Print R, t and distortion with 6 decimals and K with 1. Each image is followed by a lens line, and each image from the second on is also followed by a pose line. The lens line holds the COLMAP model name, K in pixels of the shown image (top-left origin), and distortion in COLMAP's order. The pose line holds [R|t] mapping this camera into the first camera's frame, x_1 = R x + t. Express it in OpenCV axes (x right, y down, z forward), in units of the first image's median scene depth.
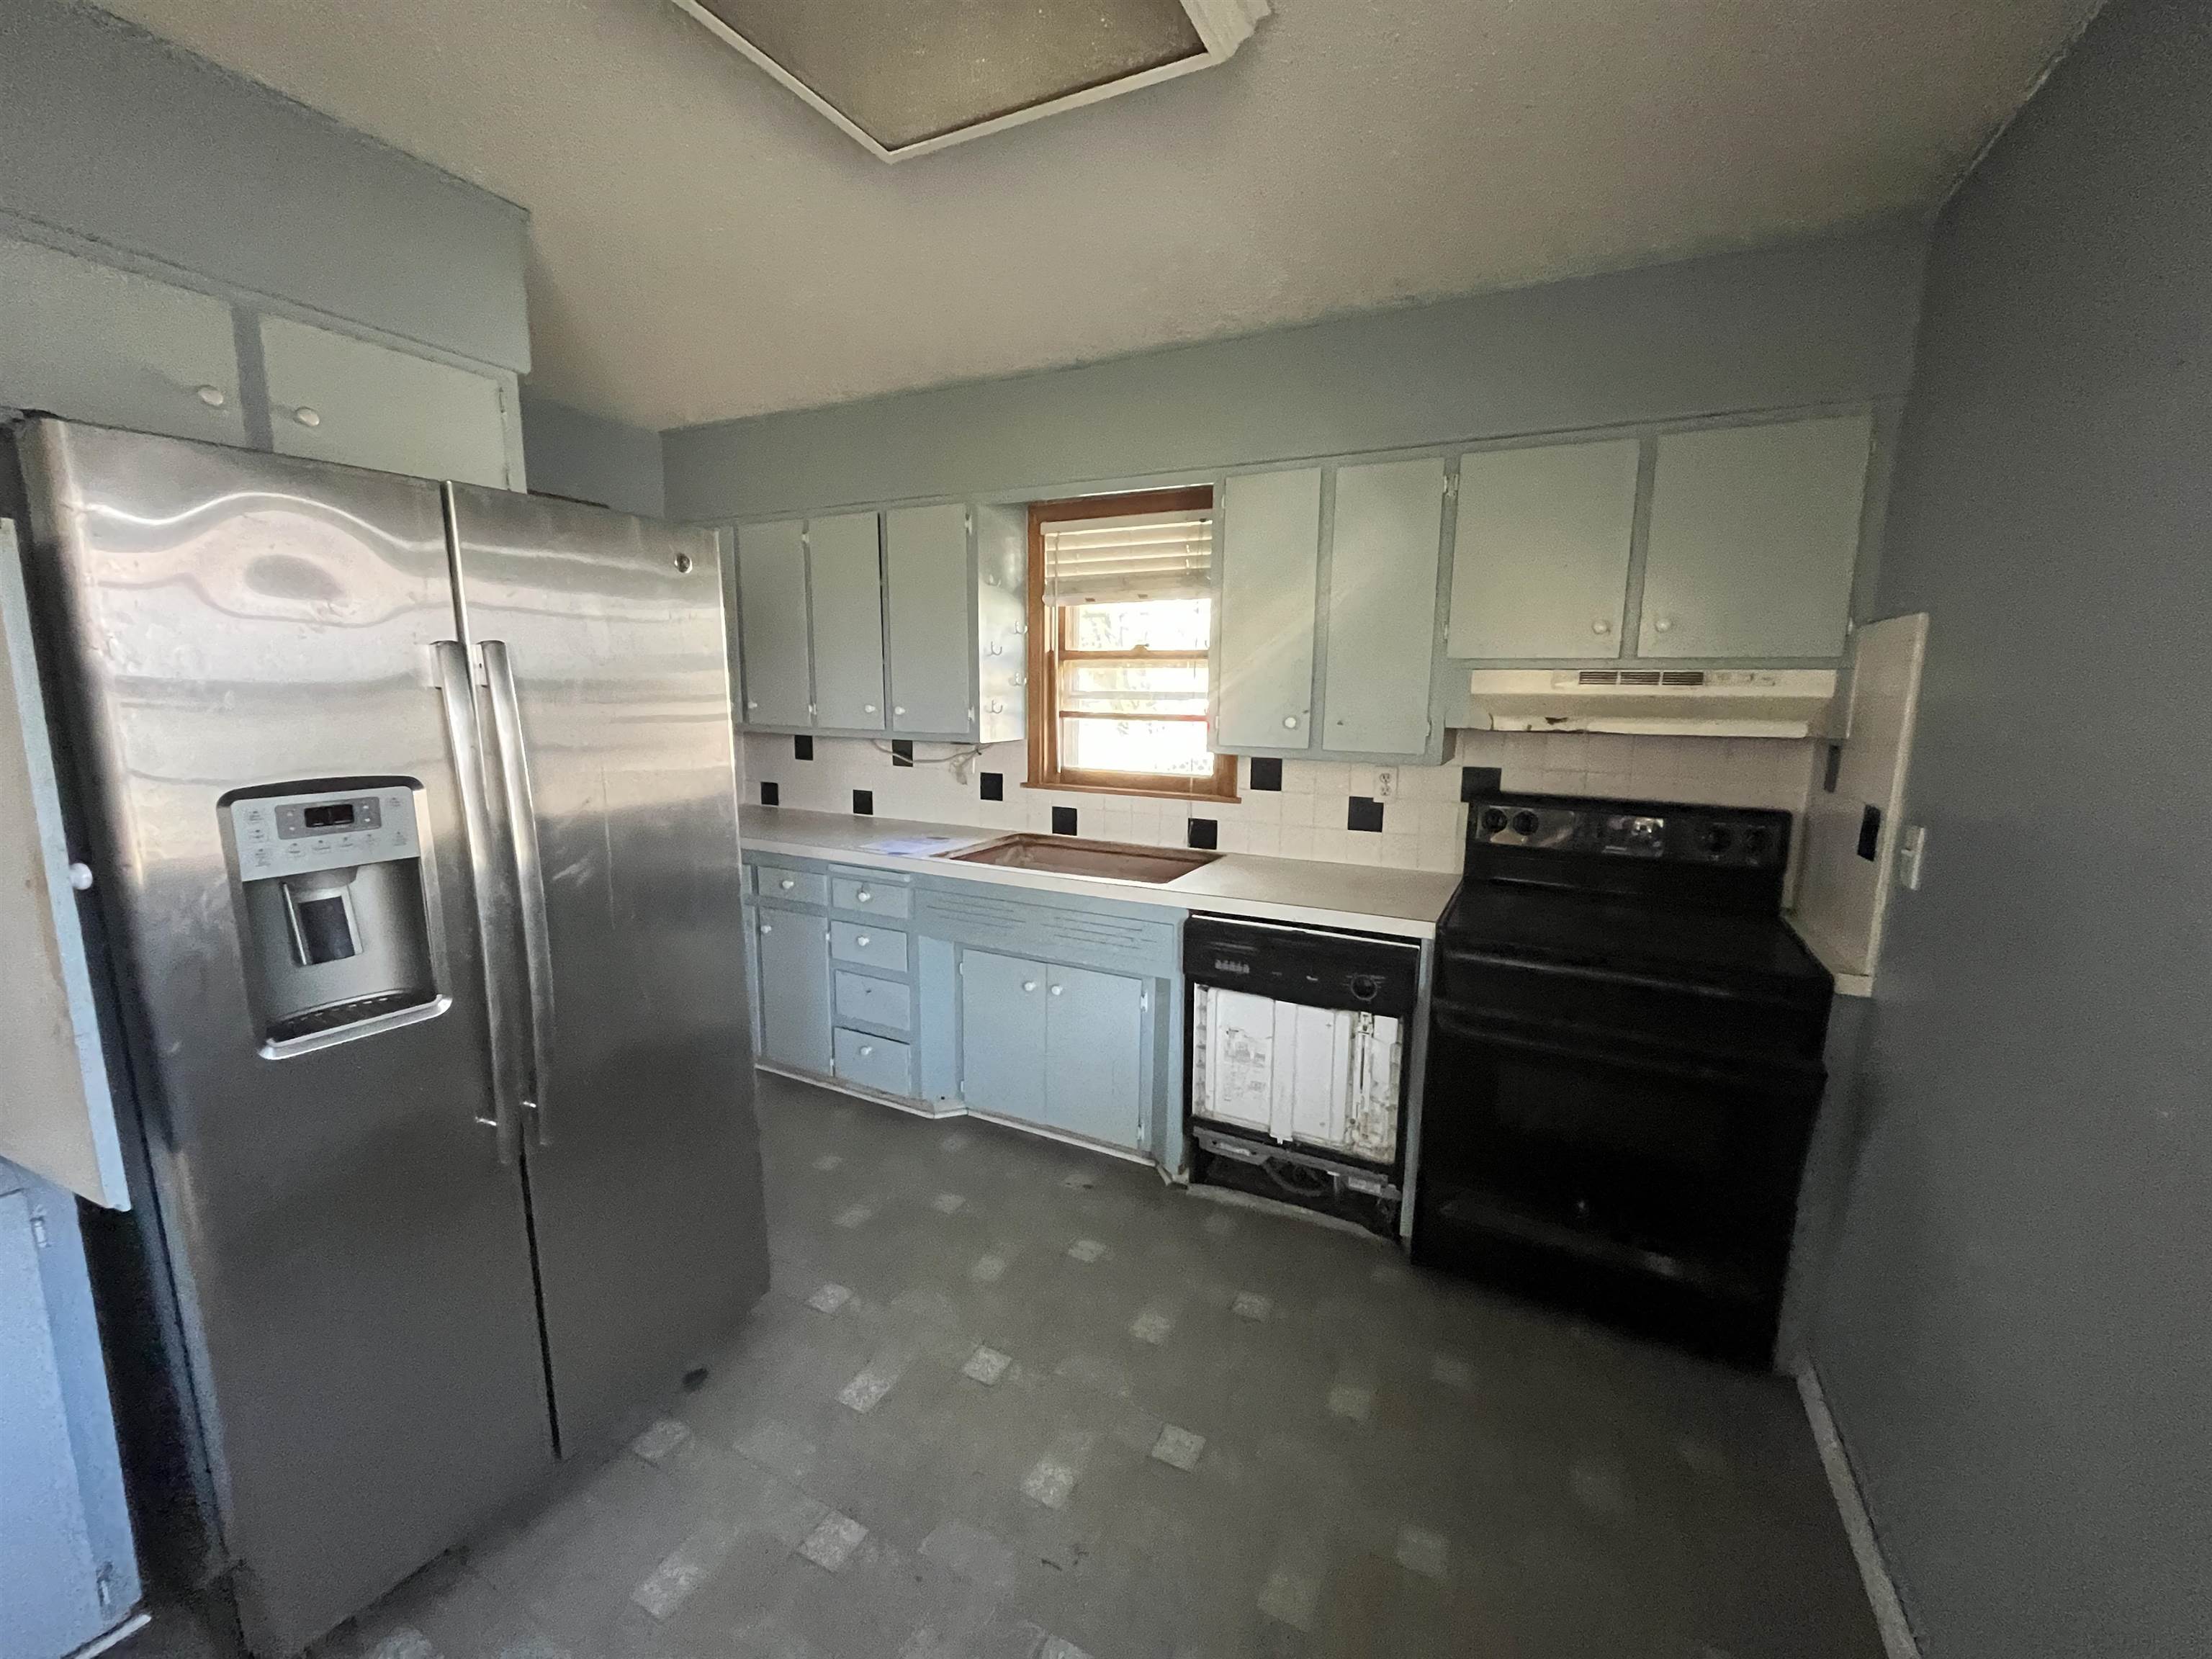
lens RADIAL K [[889.3, 0, 1106.0], [0, 889.3, 829.5], [0, 0, 1]] dist [-0.000153, -0.000141]
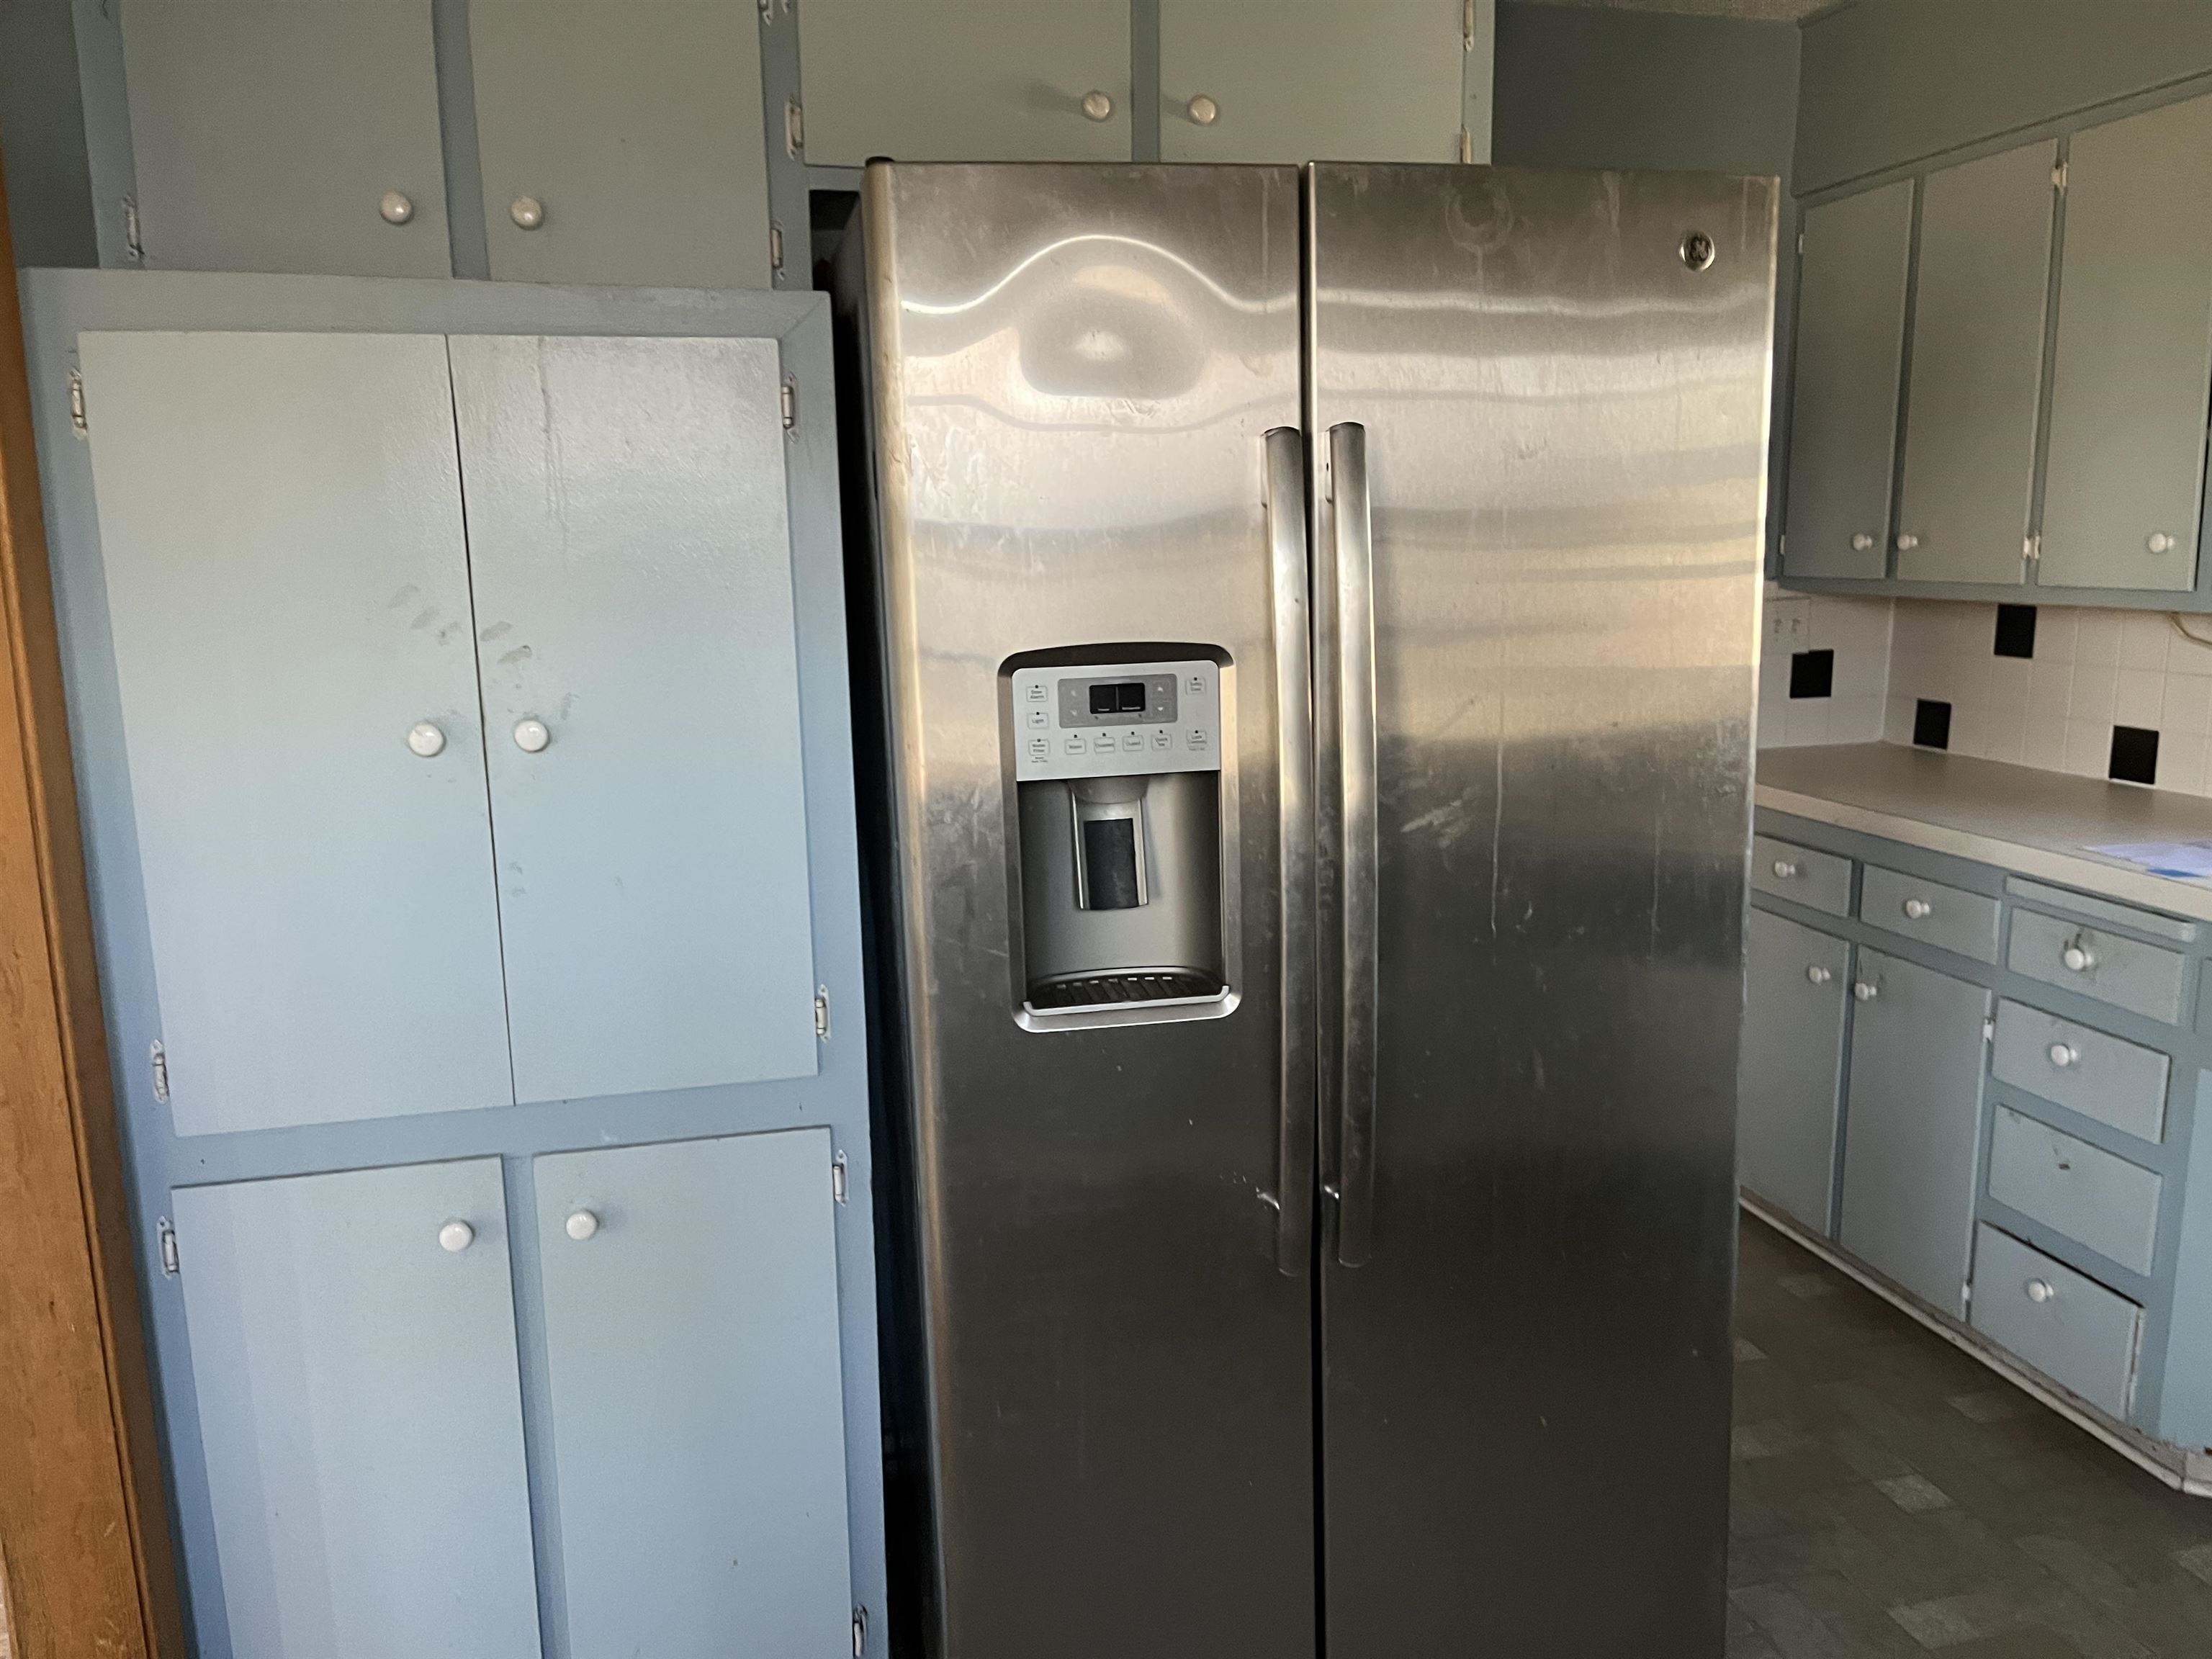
lens RADIAL K [[1671.3, 0, 1107.1], [0, 1671.3, 843.2], [0, 0, 1]] dist [0.095602, -0.128606]
pose [[0.663377, 0.115193, -0.739366, 0.076302], [-0.093292, 0.993103, 0.071021, 0.004123], [0.742447, 0.021863, 0.669548, 0.112835]]
